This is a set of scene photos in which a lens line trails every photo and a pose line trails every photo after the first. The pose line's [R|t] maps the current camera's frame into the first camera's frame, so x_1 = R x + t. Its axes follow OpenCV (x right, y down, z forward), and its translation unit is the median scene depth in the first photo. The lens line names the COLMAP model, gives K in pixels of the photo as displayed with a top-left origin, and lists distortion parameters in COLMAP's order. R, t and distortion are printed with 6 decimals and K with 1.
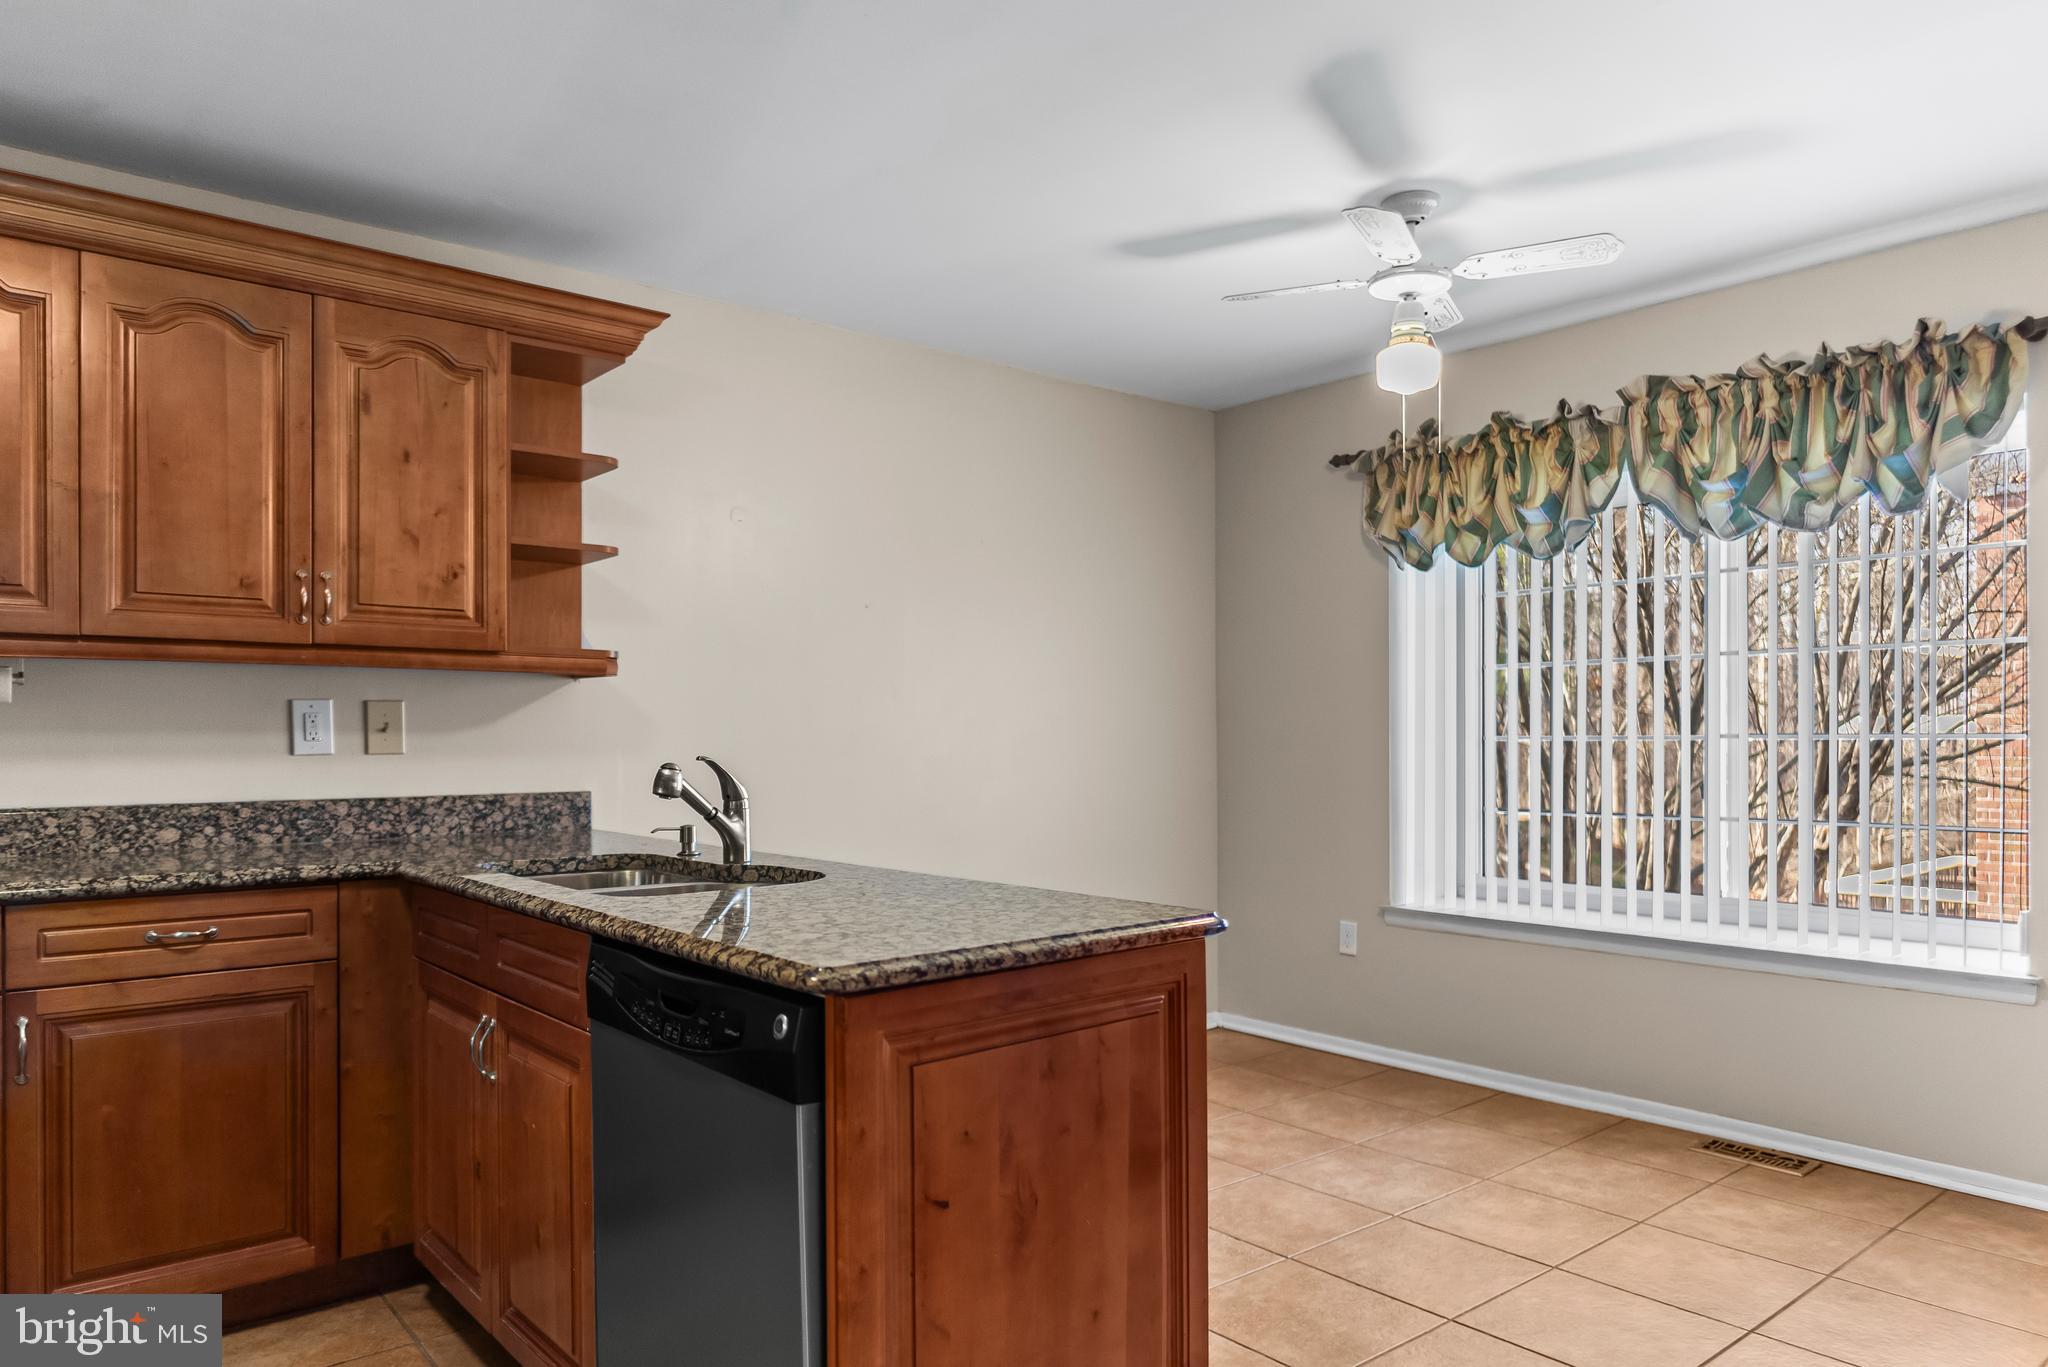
lens RADIAL K [[1344.3, 0, 1018.5], [0, 1344.3, 726.7], [0, 0, 1]] dist [-0.010077, -0.000086]
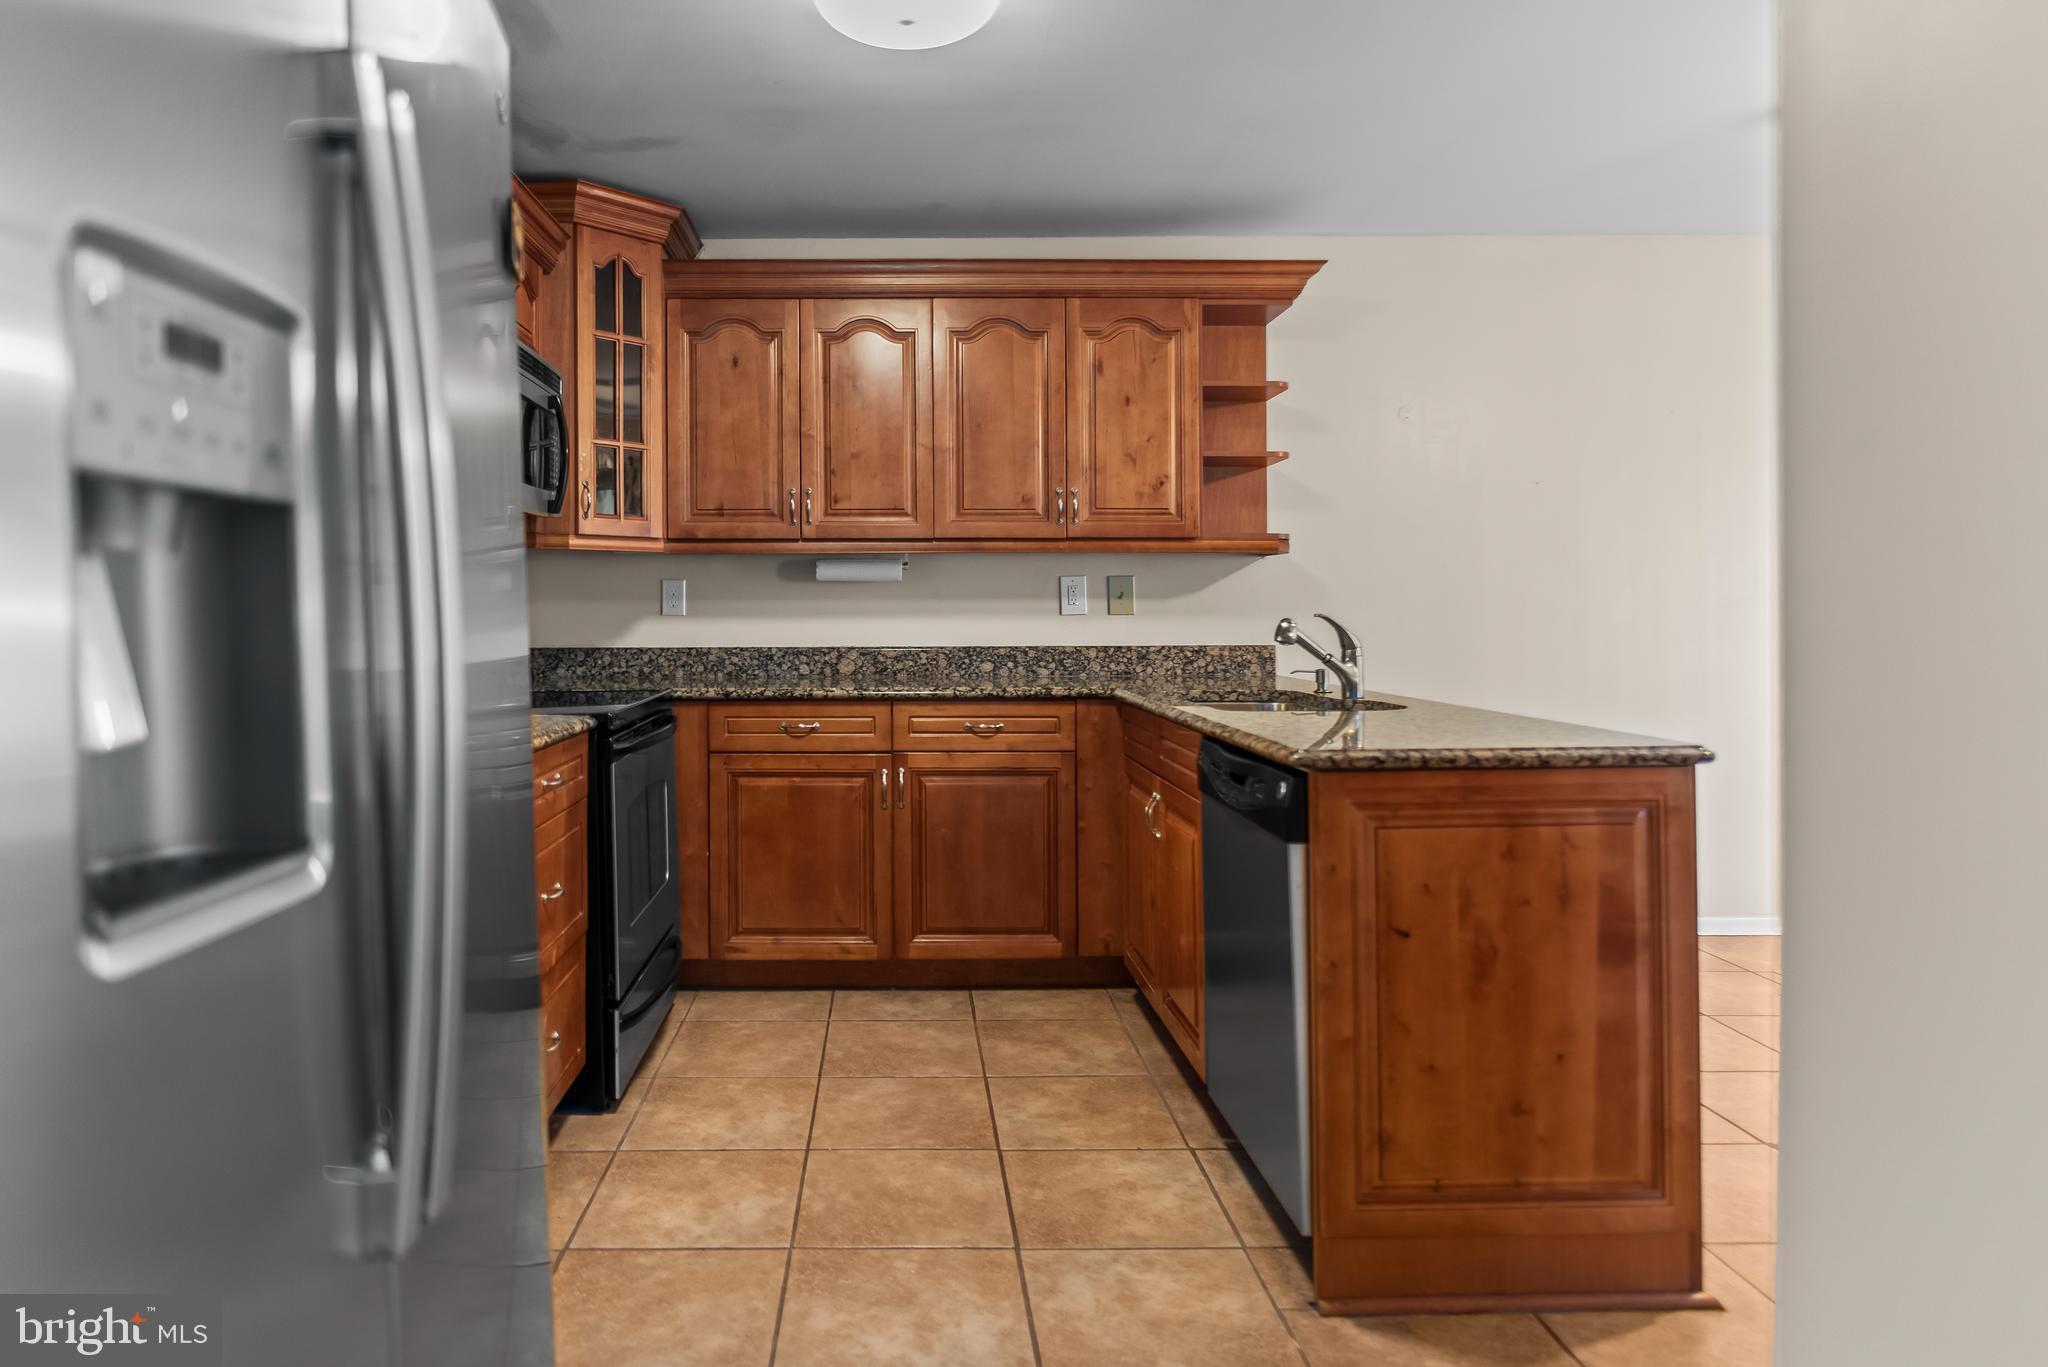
lens RADIAL K [[1312.9, 0, 932.5], [0, 1312.9, 601.4], [0, 0, 1]] dist [-0.003879, 0.002291]
pose [[0.784732, -0.007054, -0.619795, 0.247485], [0.005976, 0.999975, -0.003815, 0.012144], [0.619806, -0.000710, 0.784754, -0.215363]]
